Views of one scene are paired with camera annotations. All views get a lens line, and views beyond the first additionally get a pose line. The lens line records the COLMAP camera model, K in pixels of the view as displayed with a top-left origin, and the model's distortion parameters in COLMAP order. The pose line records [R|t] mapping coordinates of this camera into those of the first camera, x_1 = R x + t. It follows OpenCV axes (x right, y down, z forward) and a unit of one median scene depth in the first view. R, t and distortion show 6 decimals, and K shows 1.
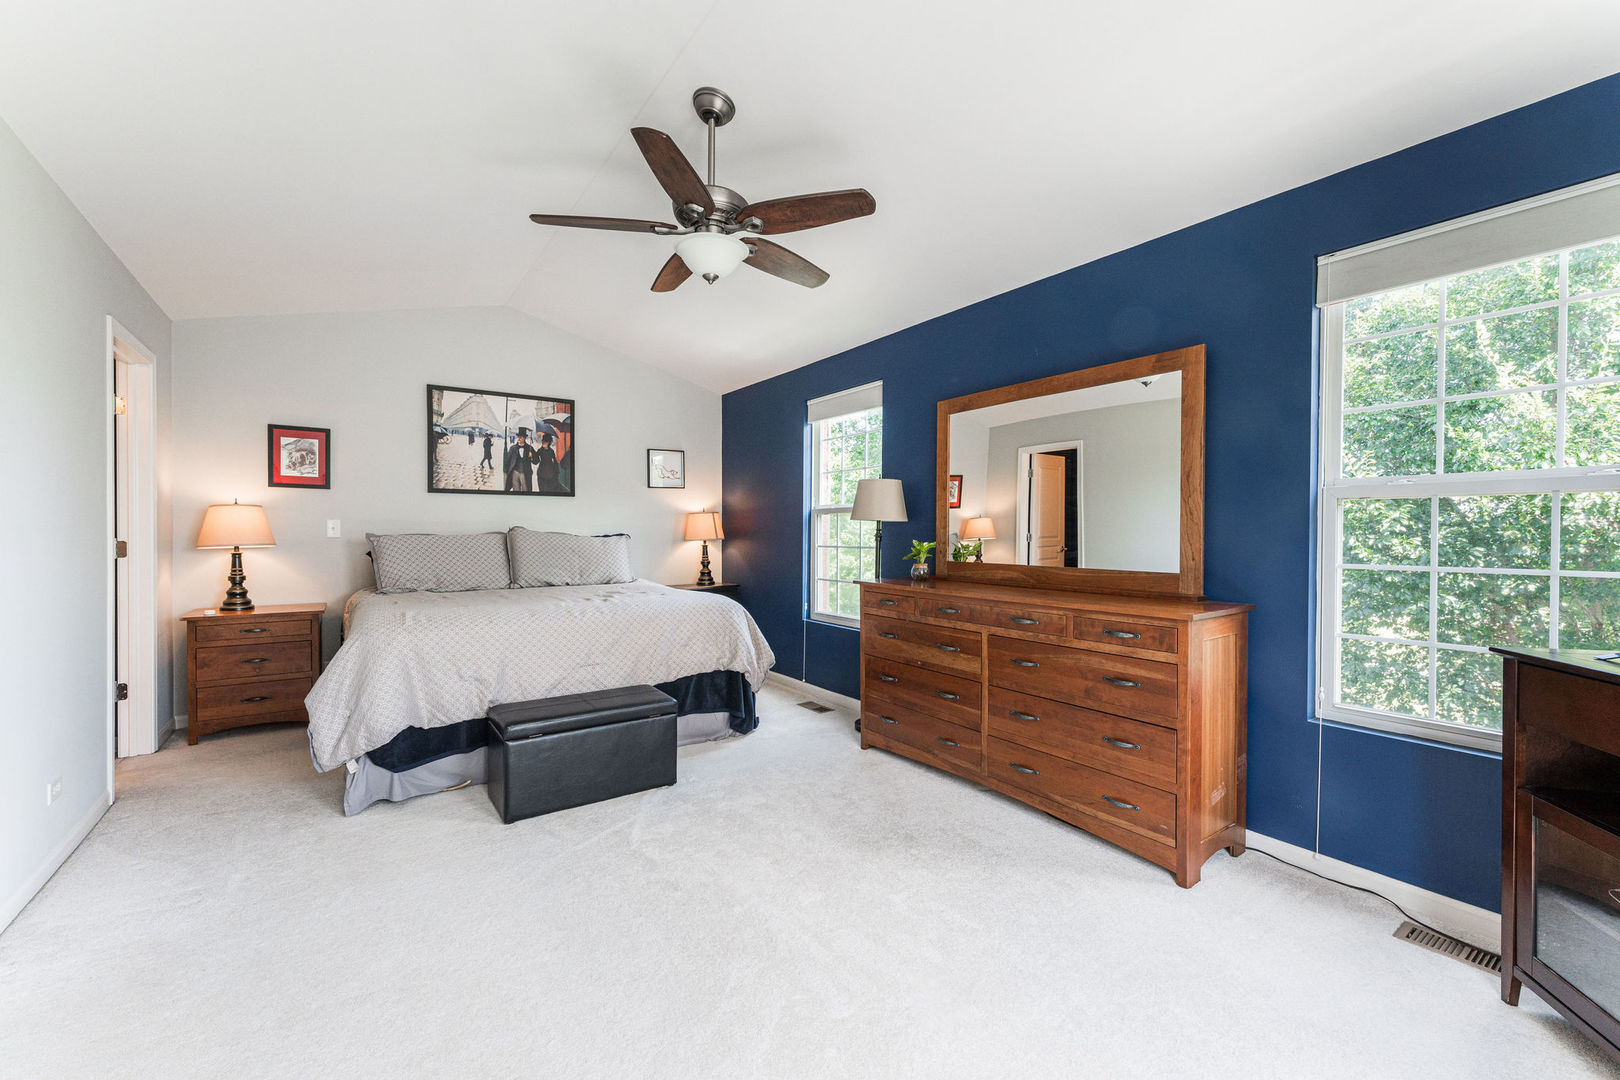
lens RADIAL K [[679.2, 0, 809.4], [0, 679.2, 534.8], [0, 0, 1]] dist [0.003822, -0.000063]
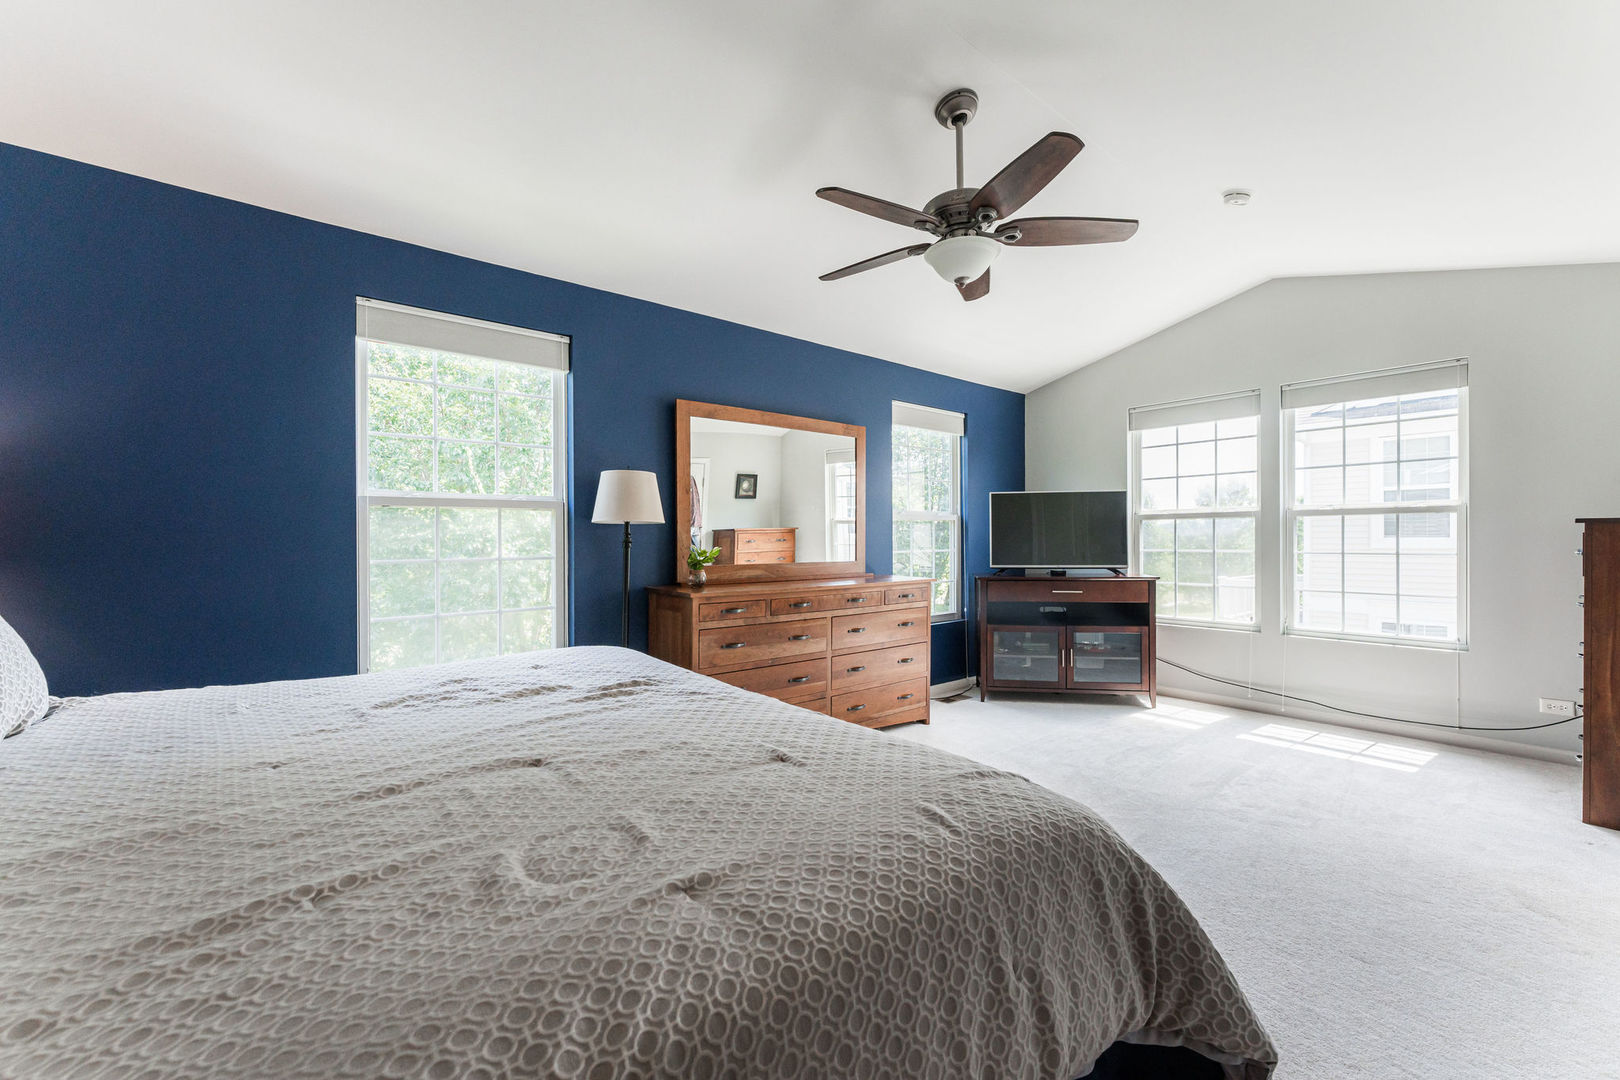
lens RADIAL K [[679.2, 0, 808.6], [0, 679.2, 542.2], [0, 0, 1]] dist [0.003822, -0.000063]
pose [[-0.111655, -0.006270, 0.993727, -0.827438], [0.007399, 0.999947, 0.007141, -0.001677], [-0.993719, 0.008150, -0.111603, 0.995017]]
